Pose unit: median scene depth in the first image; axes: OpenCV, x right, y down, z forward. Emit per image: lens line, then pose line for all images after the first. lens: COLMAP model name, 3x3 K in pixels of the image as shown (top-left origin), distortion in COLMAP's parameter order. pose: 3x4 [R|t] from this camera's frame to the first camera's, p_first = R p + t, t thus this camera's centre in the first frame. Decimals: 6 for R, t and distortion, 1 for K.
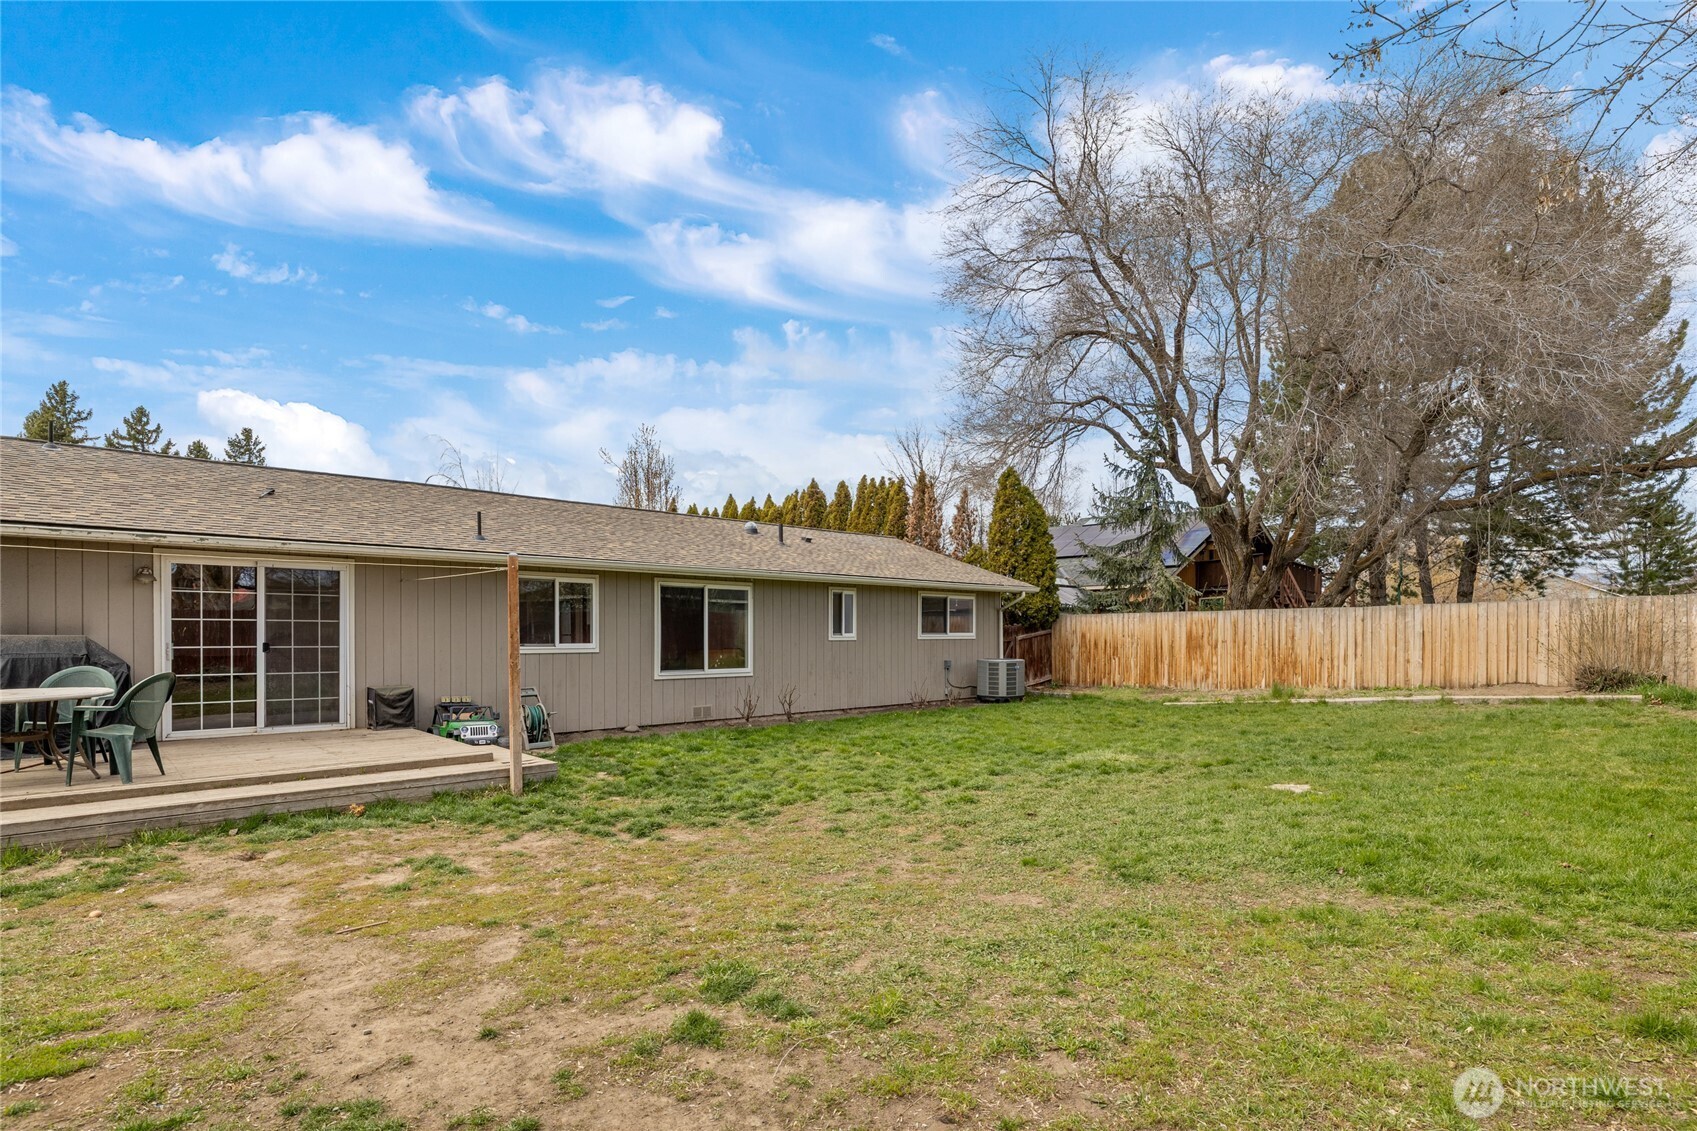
lens RADIAL K [[828.1, 0, 854.3], [0, 828.1, 640.2], [0, 0, 1]] dist [0.000202, 0.000201]
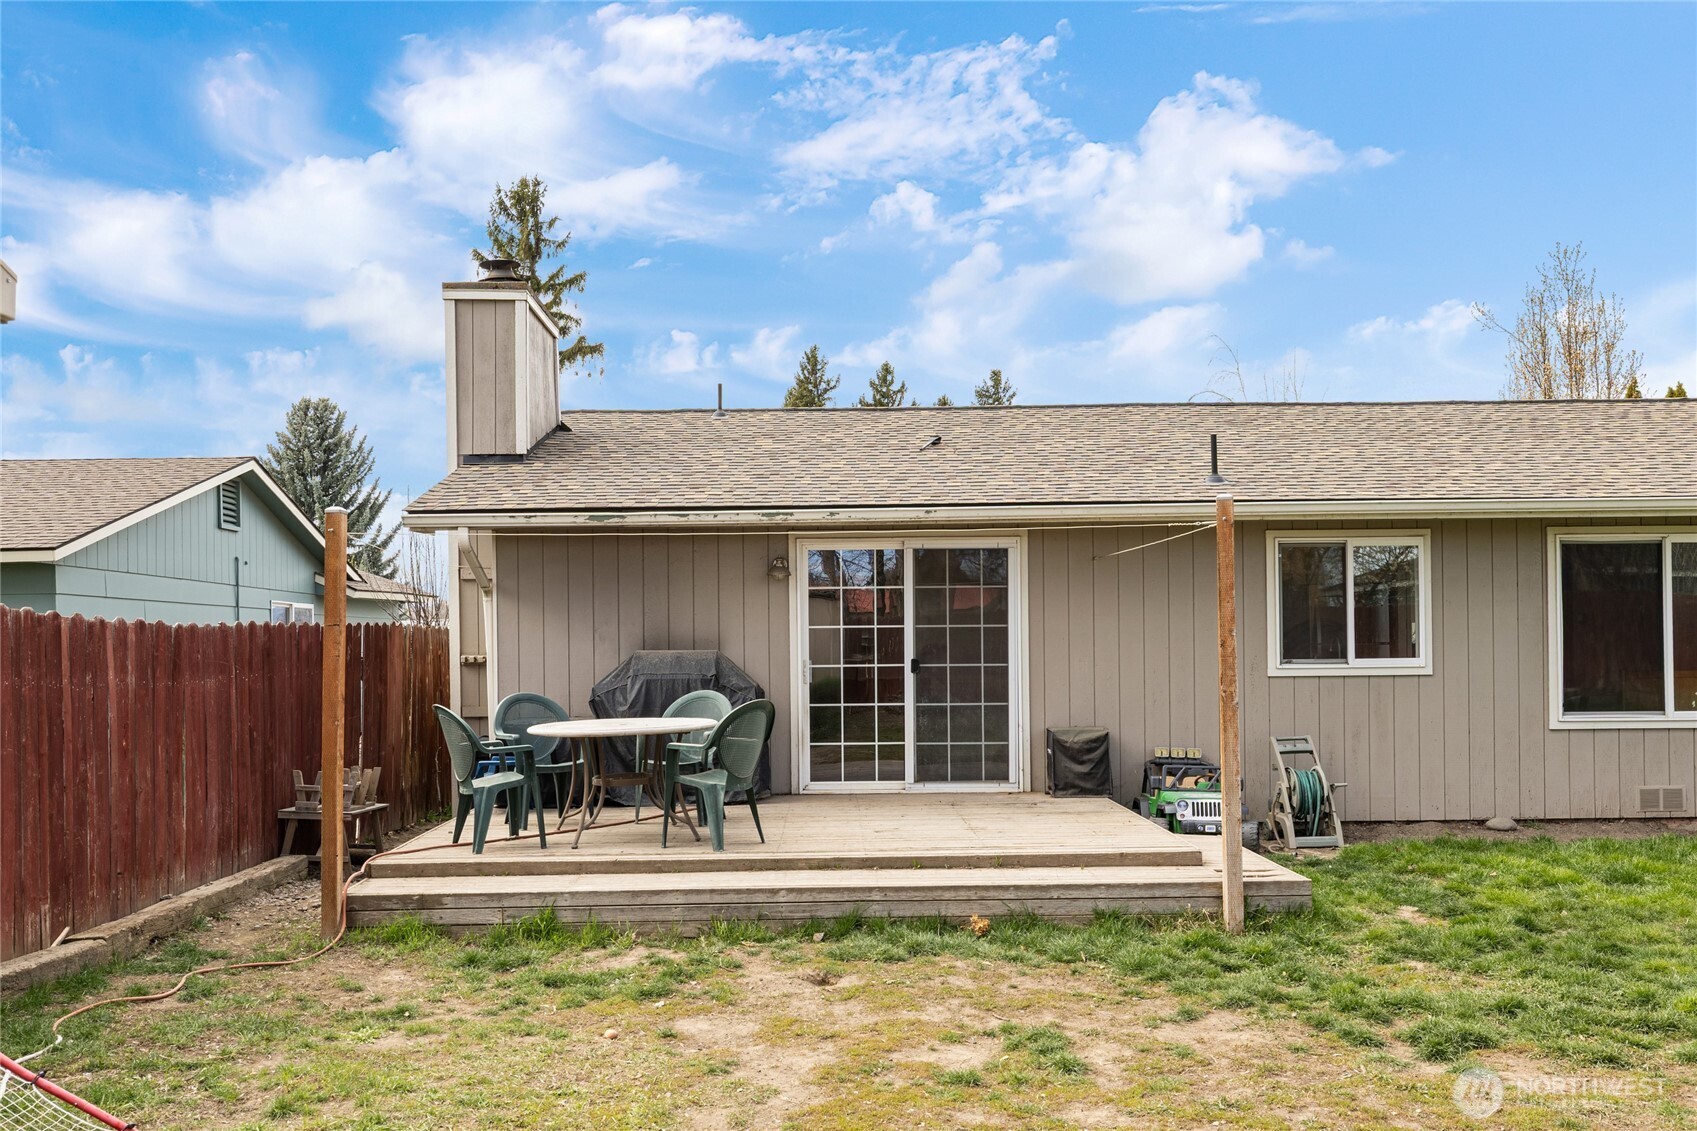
lens RADIAL K [[1383.1, 0, 853.5], [0, 1383.1, 644.5], [0, 0, 1]] dist [0.001464, 0.007220]
pose [[0.734320, -0.012549, -0.678688, 0.032612], [0.006337, 0.999912, -0.011632, 0.004821], [0.678774, 0.004240, 0.734335, 0.150356]]
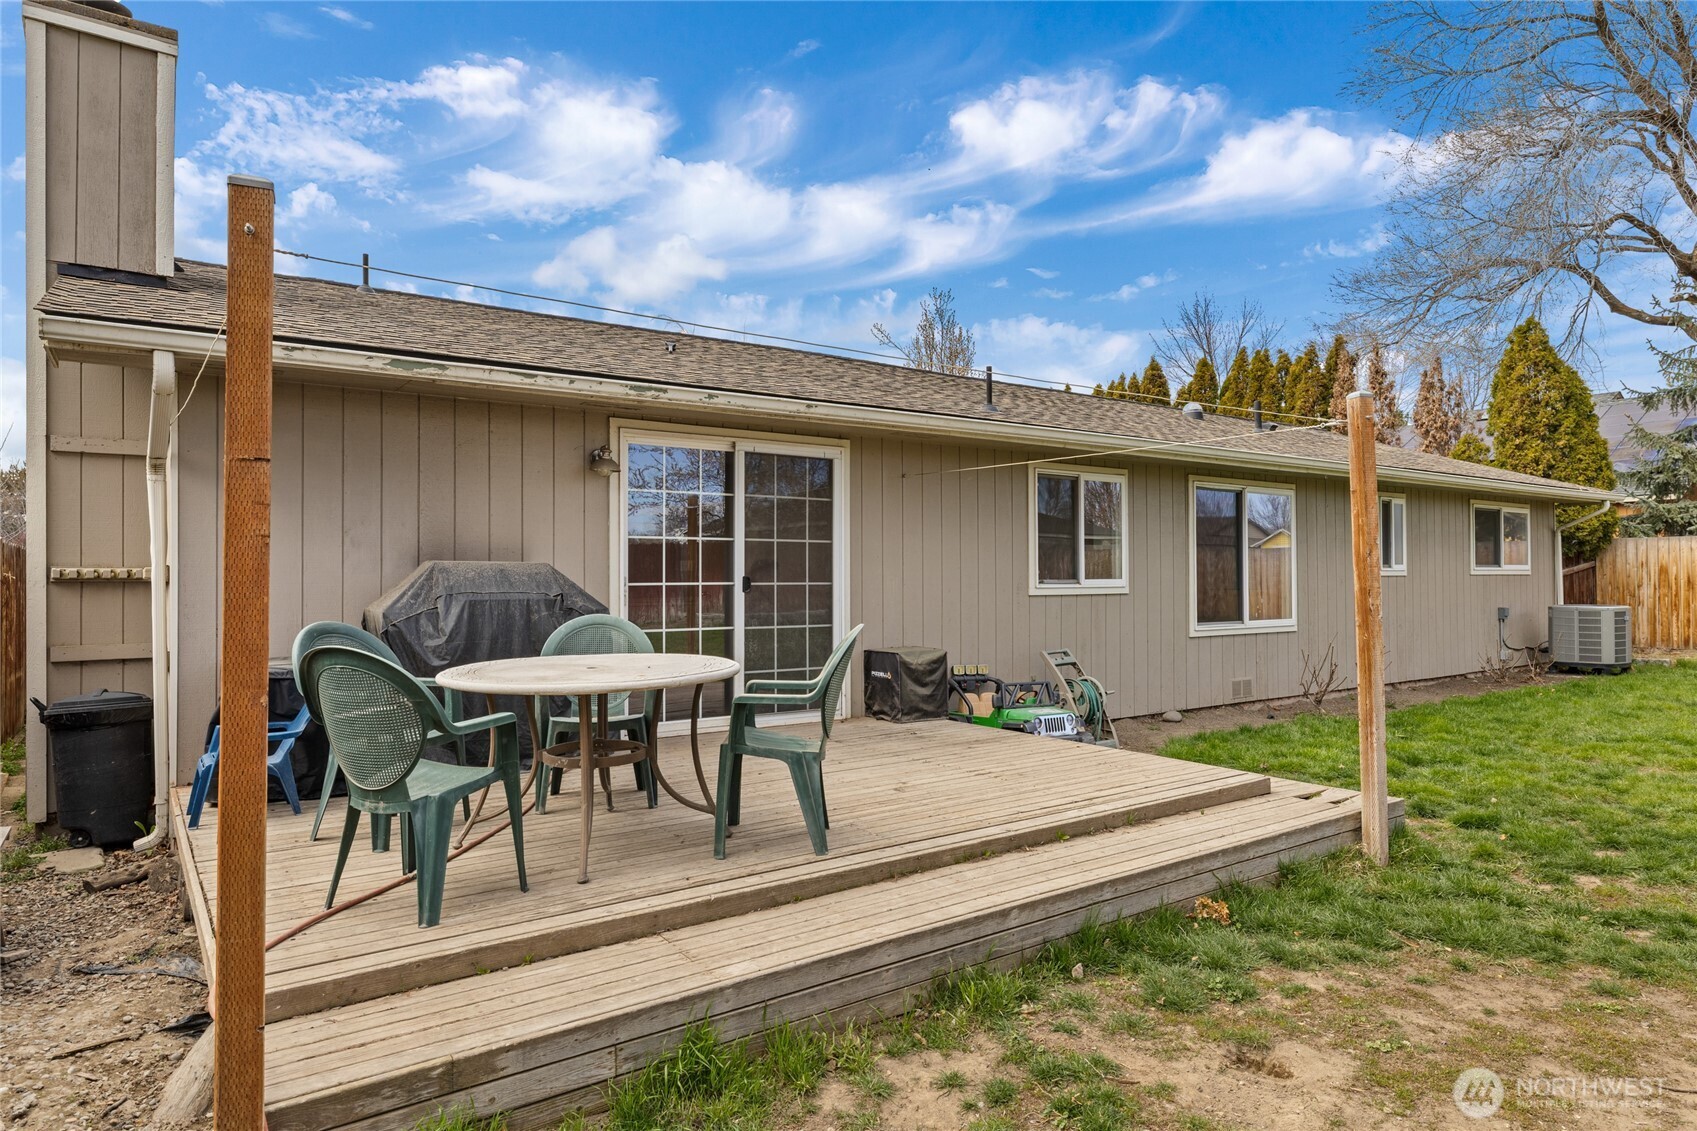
lens RADIAL K [[1003.2, 0, 848.5], [0, 1003.2, 565.5], [0, 0, 1]] dist [-0.002063, -0.000595]
pose [[0.990318, -0.009312, -0.138502, -0.634522], [0.006138, 0.999709, -0.023329, 0.014906], [0.138679, 0.022253, 0.990087, 0.340308]]
